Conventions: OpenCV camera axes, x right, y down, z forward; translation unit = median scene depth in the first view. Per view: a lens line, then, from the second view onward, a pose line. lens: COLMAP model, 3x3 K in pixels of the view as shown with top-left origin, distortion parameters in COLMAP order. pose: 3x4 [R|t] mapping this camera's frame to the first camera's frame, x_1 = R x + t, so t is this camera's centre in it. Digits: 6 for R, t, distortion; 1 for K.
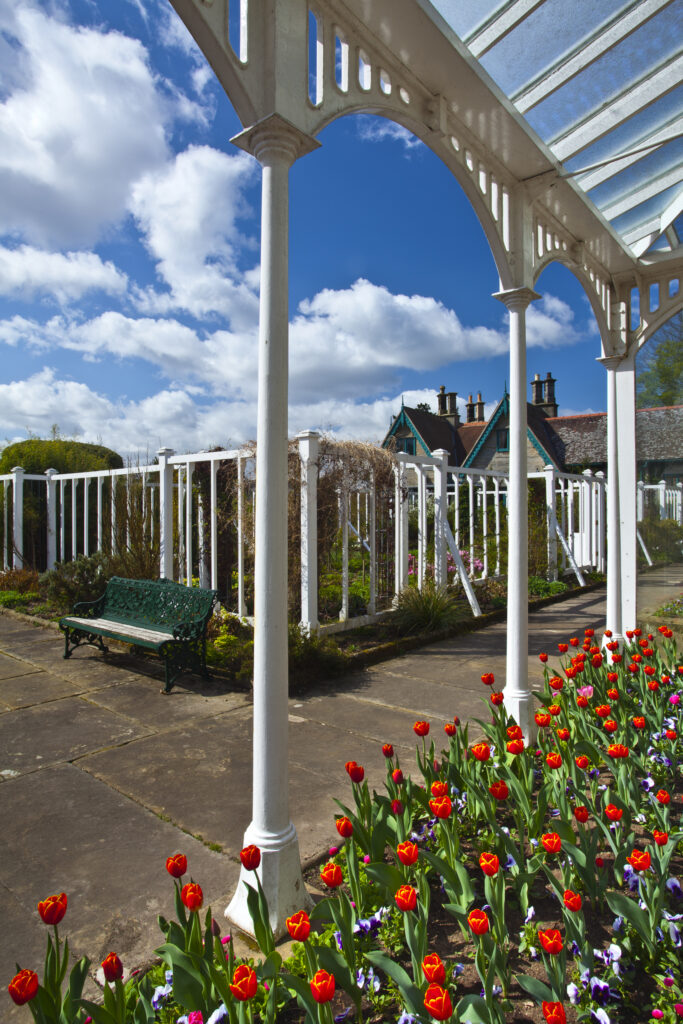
lens RADIAL K [[600.7, 0, 341.5], [0, 600.7, 512.0], [0, 0, 1]] dist [-0.066596, 0.048045]
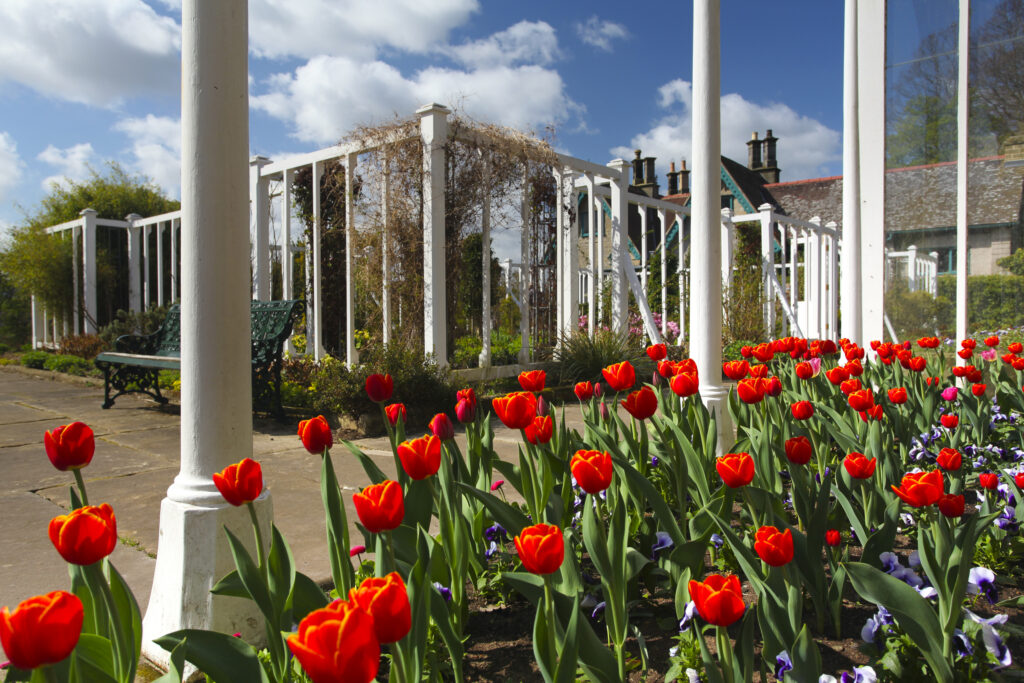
lens RADIAL K [[713.2, 0, 506.9], [0, 713.2, 334.6], [0, 0, 1]] dist [-0.050969, 0.068490]
pose [[0.999816, -0.001372, -0.019145, 0.048421], [0.001839, 0.999700, 0.024405, 0.118511], [0.019106, -0.024435, 0.999519, 0.111195]]
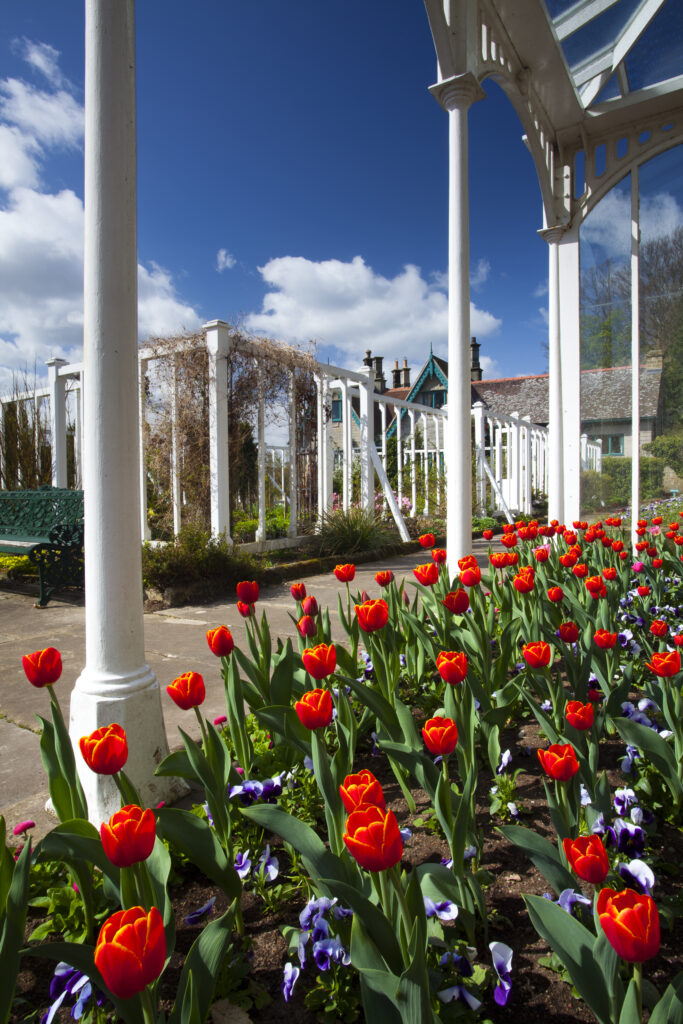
lens RADIAL K [[600.7, 0, 341.5], [0, 600.7, 512.0], [0, 0, 1]] dist [-0.066596, 0.048045]
pose [[0.992616, -0.011351, 0.120763, 0.015737], [0.006488, 0.999155, 0.040591, 0.101461], [-0.121122, -0.039507, 0.991851, 0.099377]]
